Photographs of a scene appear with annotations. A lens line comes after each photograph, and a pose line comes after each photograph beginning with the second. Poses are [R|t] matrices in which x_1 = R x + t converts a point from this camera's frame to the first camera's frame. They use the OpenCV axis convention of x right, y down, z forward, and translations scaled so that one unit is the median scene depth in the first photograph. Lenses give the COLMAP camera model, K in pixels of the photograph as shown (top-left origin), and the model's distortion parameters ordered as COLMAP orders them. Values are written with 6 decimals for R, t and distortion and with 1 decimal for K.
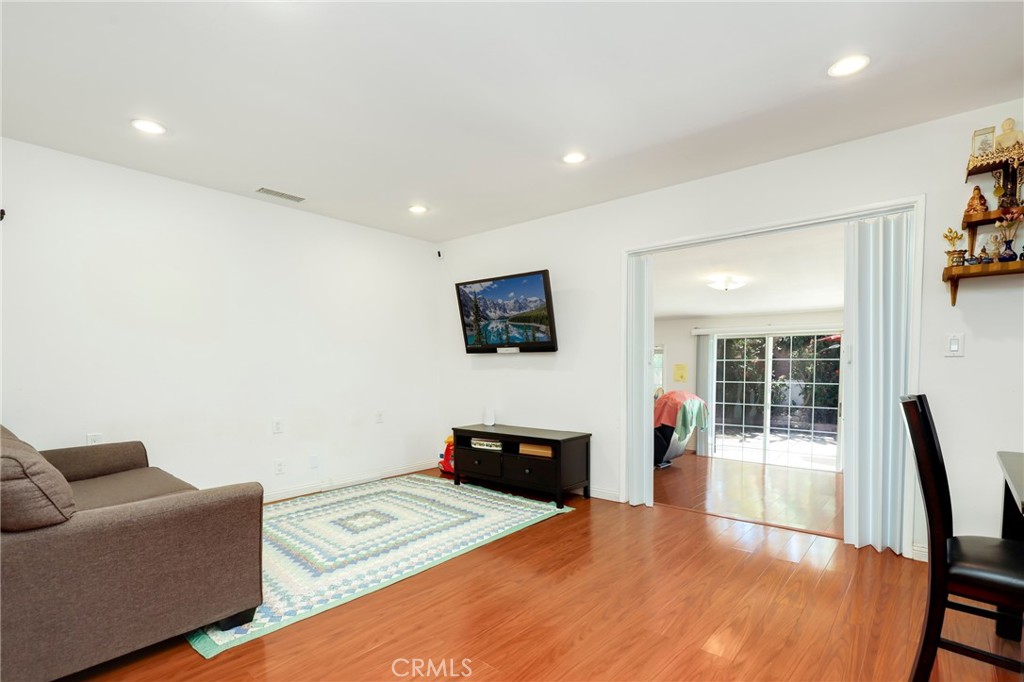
lens RADIAL K [[493.3, 0, 510.4], [0, 493.3, 385.5], [0, 0, 1]] dist [0.003743, 0.001544]
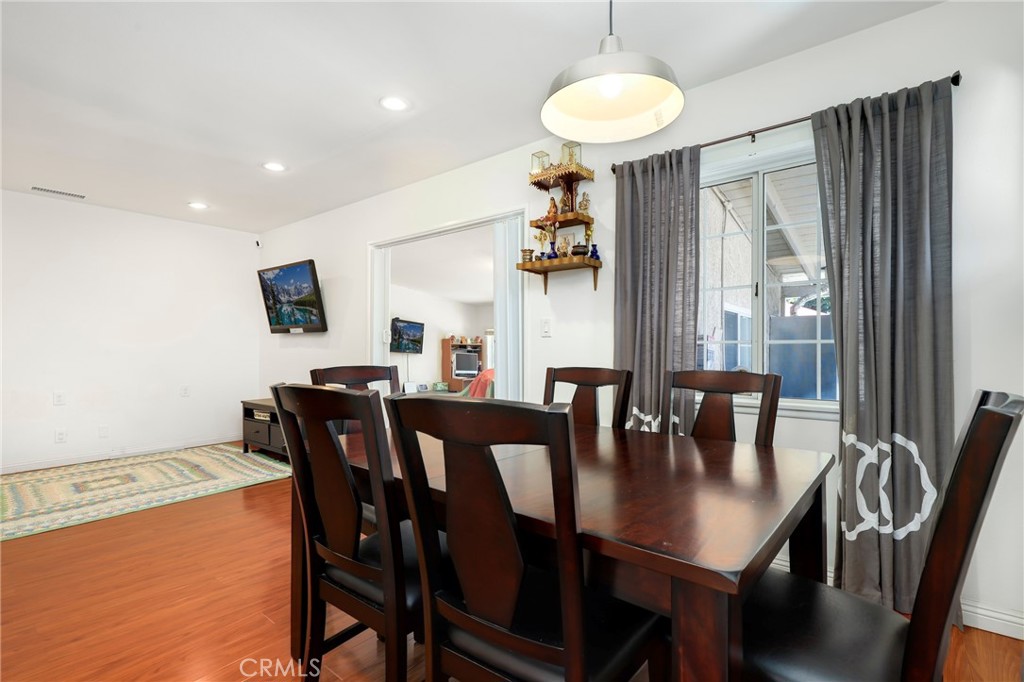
lens RADIAL K [[475.5, 0, 513.9], [0, 475.5, 349.0], [0, 0, 1]] dist [-0.001231, -0.000531]
pose [[0.999518, 0.004120, 0.030754, 0.461947], [-0.002971, 0.999299, -0.037321, 0.008105], [-0.030886, 0.037212, 0.998830, -0.084659]]
